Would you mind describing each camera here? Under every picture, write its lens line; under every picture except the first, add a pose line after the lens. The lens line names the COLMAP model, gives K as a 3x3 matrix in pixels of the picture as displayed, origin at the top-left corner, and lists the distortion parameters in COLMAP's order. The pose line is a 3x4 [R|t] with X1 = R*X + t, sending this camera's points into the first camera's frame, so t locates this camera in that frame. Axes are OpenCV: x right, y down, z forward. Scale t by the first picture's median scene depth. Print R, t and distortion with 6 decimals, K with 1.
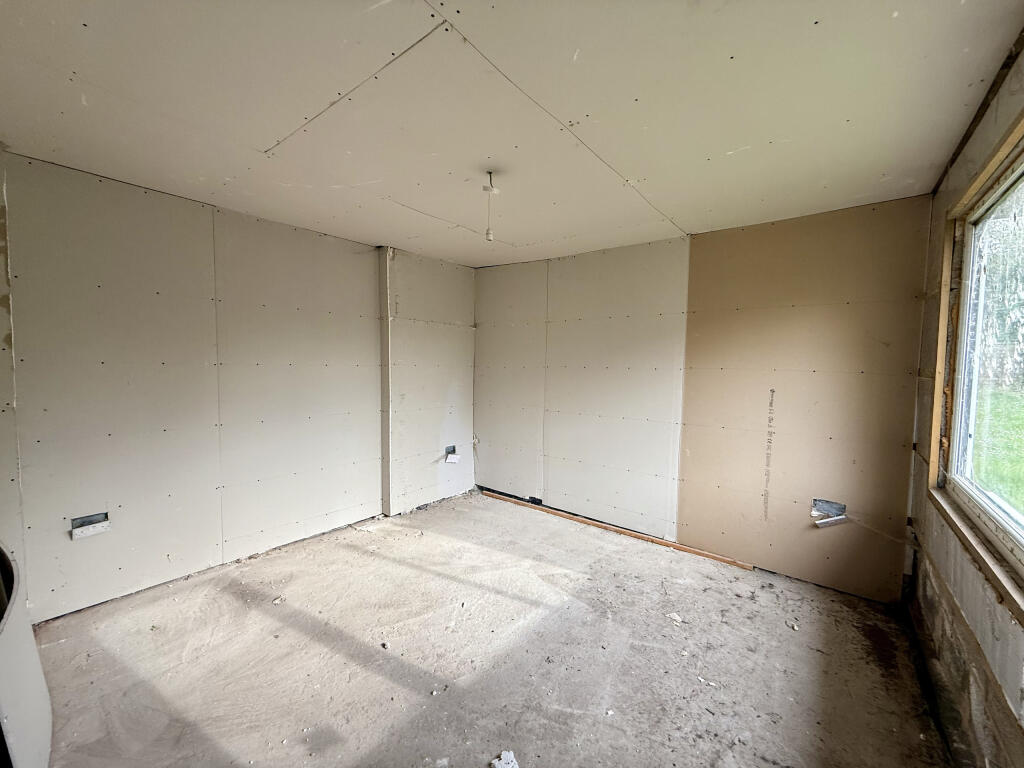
lens RADIAL K [[411.1, 0, 512.7], [0, 411.1, 384.8], [0, 0, 1]] dist [0.003128, 0.000082]
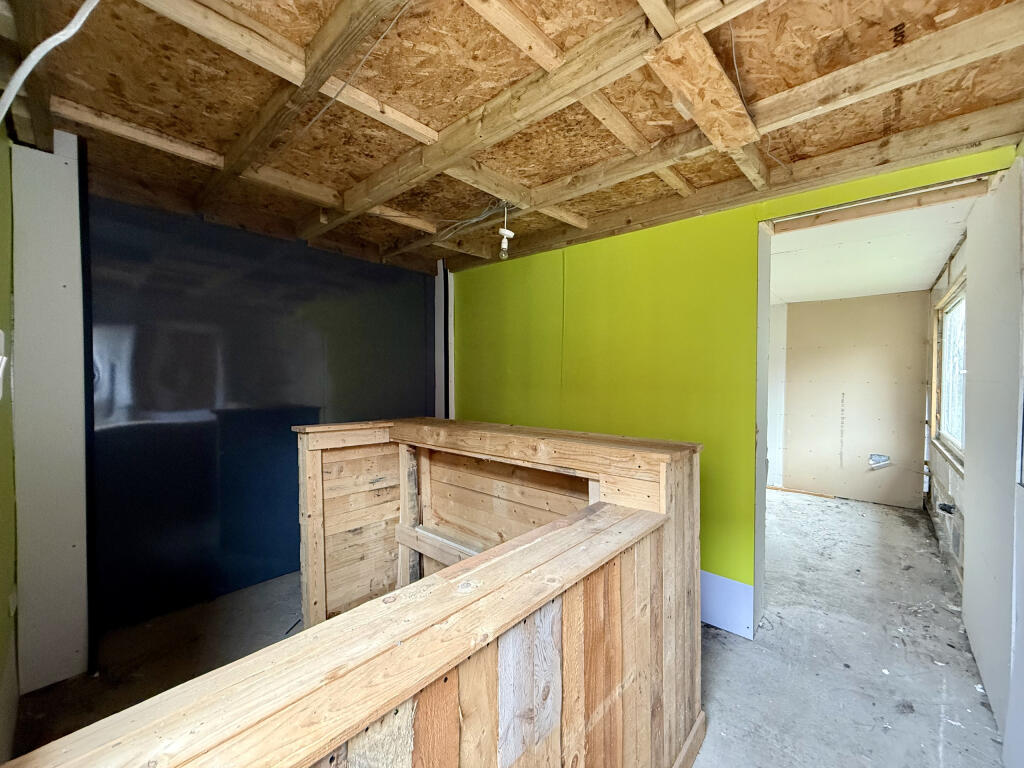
lens RADIAL K [[411.1, 0, 511.3], [0, 411.1, 383.3], [0, 0, 1]] dist [0.003128, 0.000082]
pose [[0.998158, -0.004991, -0.060468, -0.839907], [0.002499, 0.999147, -0.041226, 0.047629], [0.060622, 0.040999, 0.997318, -1.044814]]
